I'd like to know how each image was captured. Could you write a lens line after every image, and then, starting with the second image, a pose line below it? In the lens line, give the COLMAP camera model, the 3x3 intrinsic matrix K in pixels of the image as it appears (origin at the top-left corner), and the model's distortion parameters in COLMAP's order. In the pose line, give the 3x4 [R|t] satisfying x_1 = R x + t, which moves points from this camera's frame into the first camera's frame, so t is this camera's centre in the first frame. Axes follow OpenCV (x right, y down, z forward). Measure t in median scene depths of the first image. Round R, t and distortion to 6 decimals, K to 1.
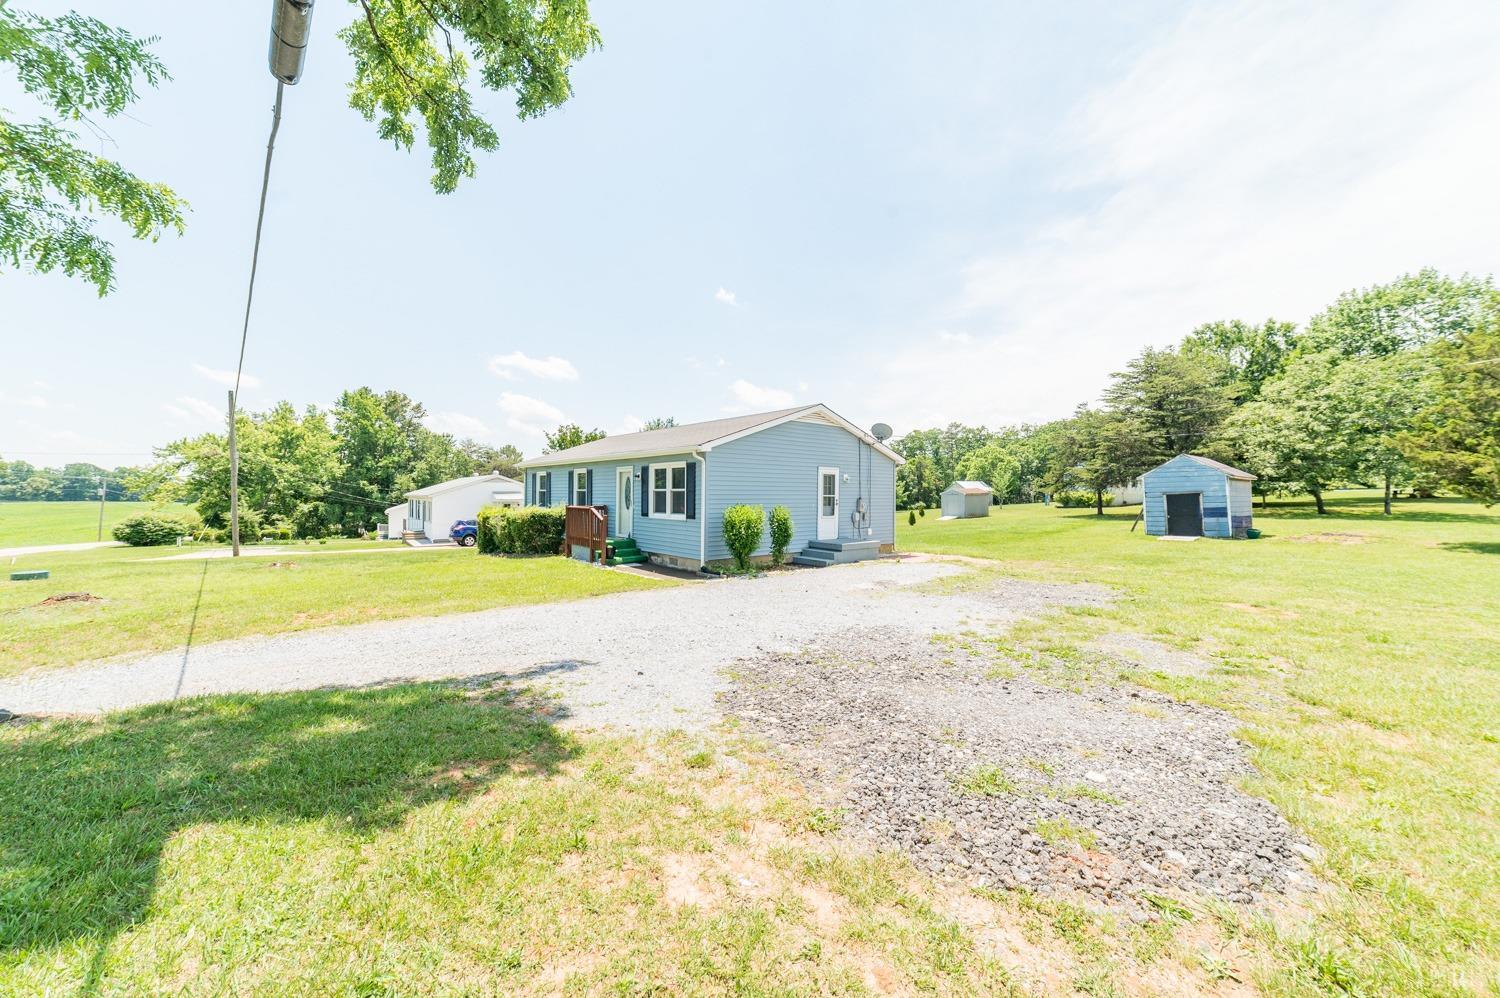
lens RADIAL K [[575.3, 0, 746.4], [0, 575.3, 494.8], [0, 0, 1]] dist [-0.029056, 0.009147]
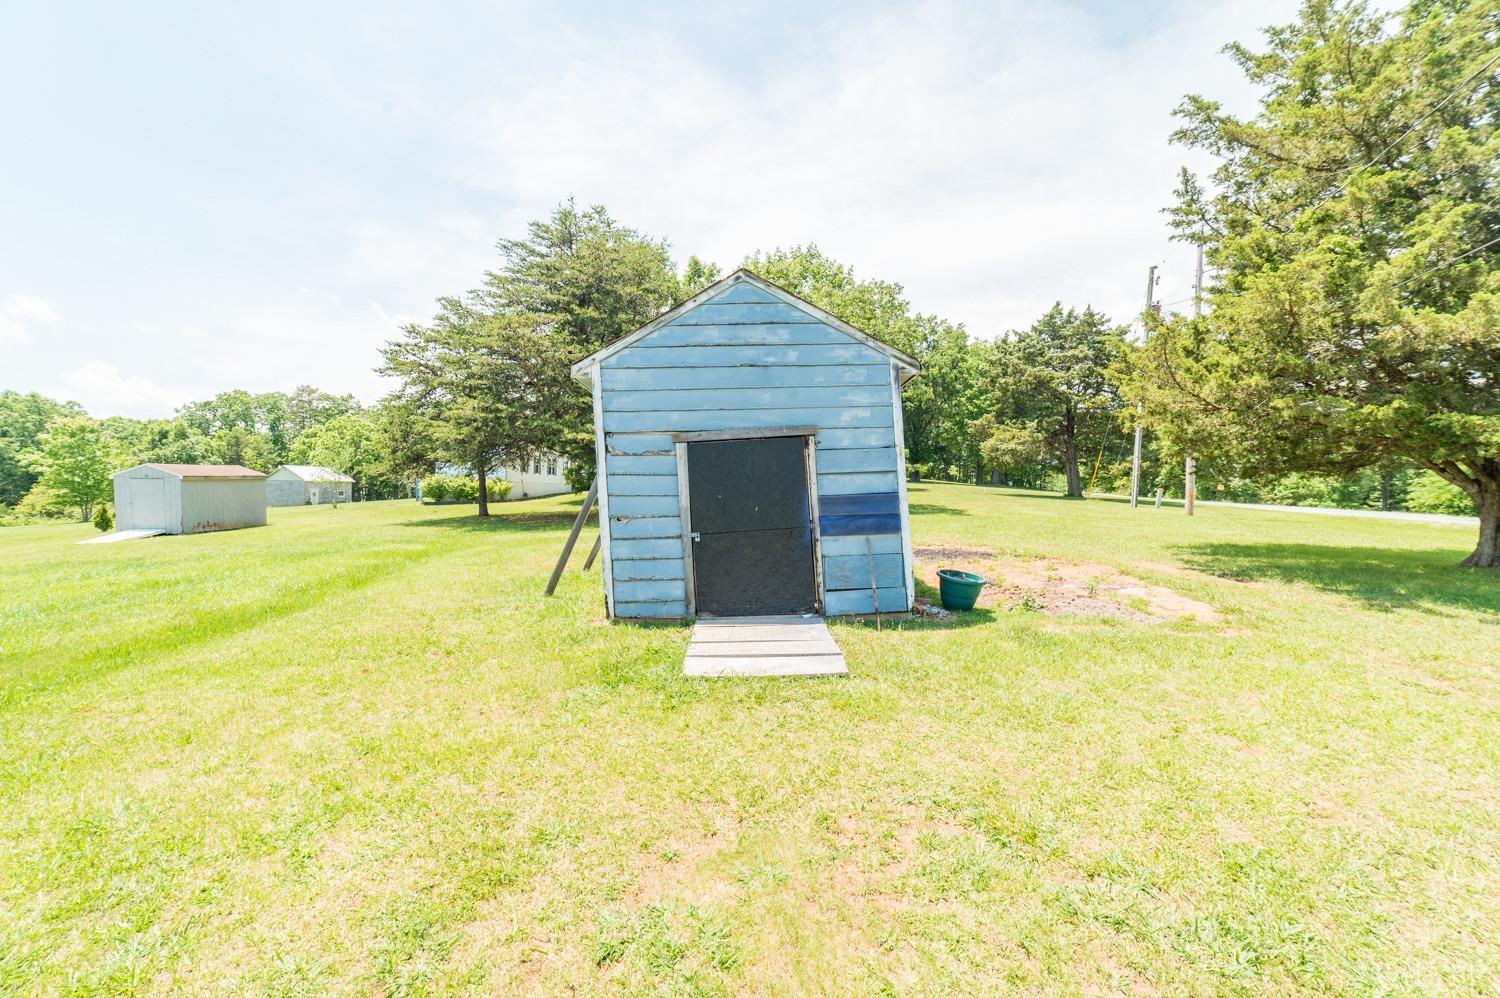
lens RADIAL K [[566.4, 0, 753.9], [0, 566.4, 499.8], [0, 0, 1]] dist [-0.020263, 0.008428]
pose [[0.564951, -0.011535, 0.825044, 0.357714], [-0.001052, 0.999891, 0.014699, 0.012626], [-0.825124, -0.009172, 0.564877, 0.536451]]
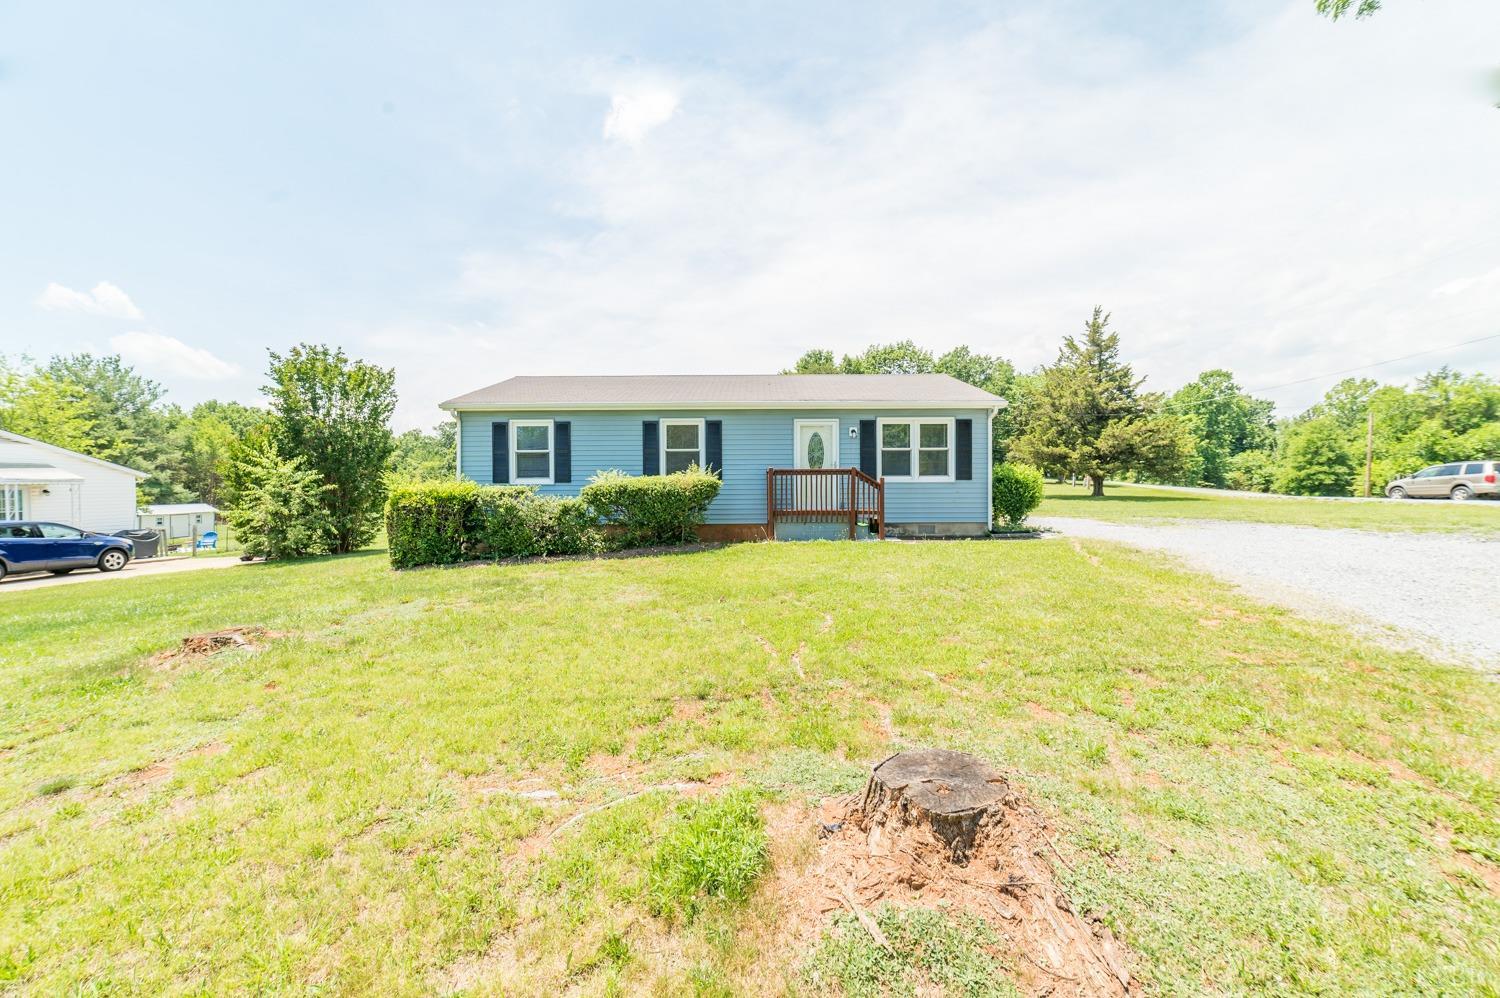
lens RADIAL K [[575.3, 0, 746.4], [0, 575.3, 494.8], [0, 0, 1]] dist [-0.029056, 0.009147]
pose [[0.663339, -0.018747, 0.748084, -0.372558], [0.006135, 0.999789, 0.019615, 0.016623], [-0.748294, -0.008422, 0.663314, 0.237253]]
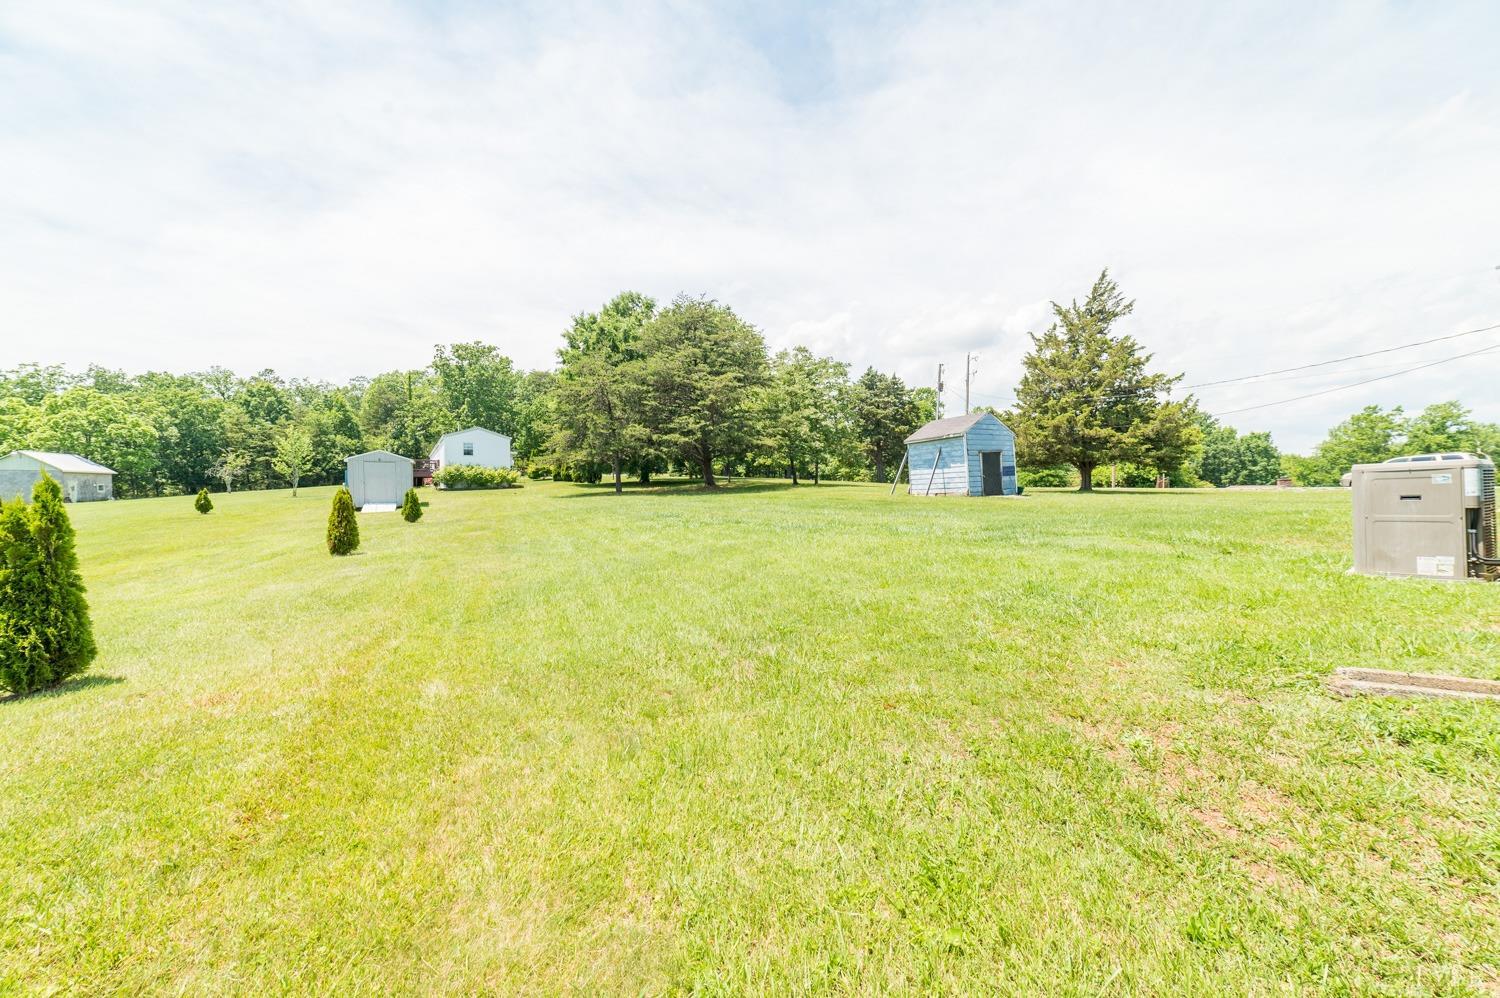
lens RADIAL K [[560.6, 0, 739.0], [0, 560.6, 495.5], [0, 0, 1]] dist [-0.025125, 0.005904]
pose [[0.120690, -0.009211, 0.992647, -0.147118], [0.005229, 0.999949, 0.008643, 0.038549], [-0.992676, 0.004147, 0.120732, 0.816467]]
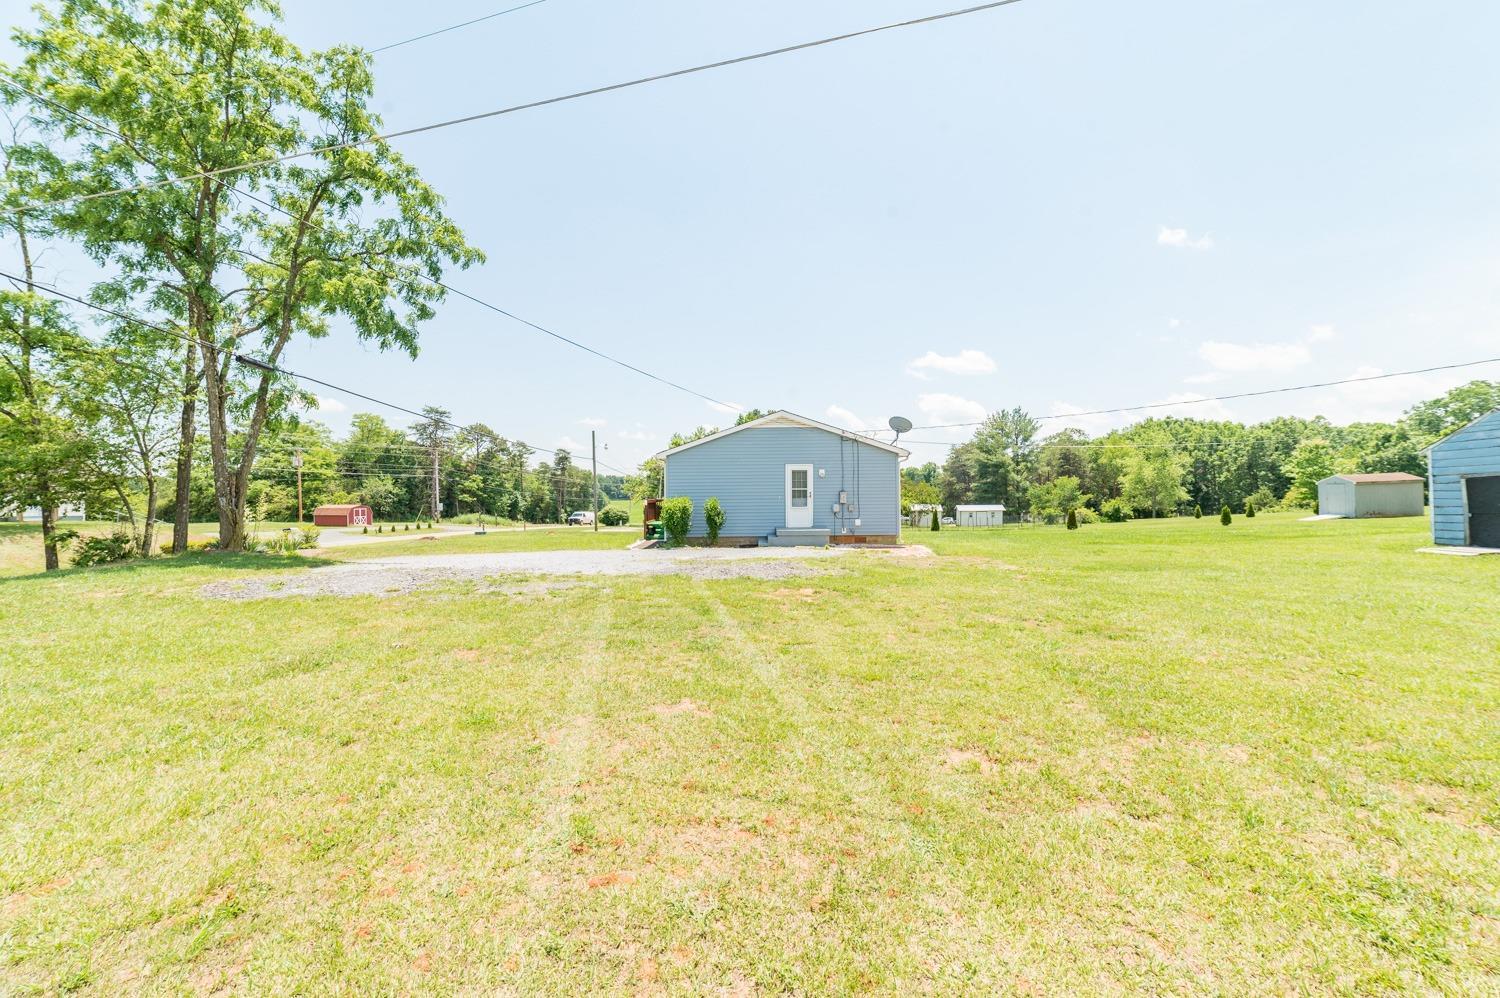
lens RADIAL K [[575.3, 0, 746.4], [0, 575.3, 494.8], [0, 0, 1]] dist [-0.029056, 0.009147]
pose [[0.753993, -0.008200, -0.656832, 0.352112], [0.012853, 0.999915, 0.002271, 0.003918], [0.656757, -0.010154, 0.754034, 0.033570]]
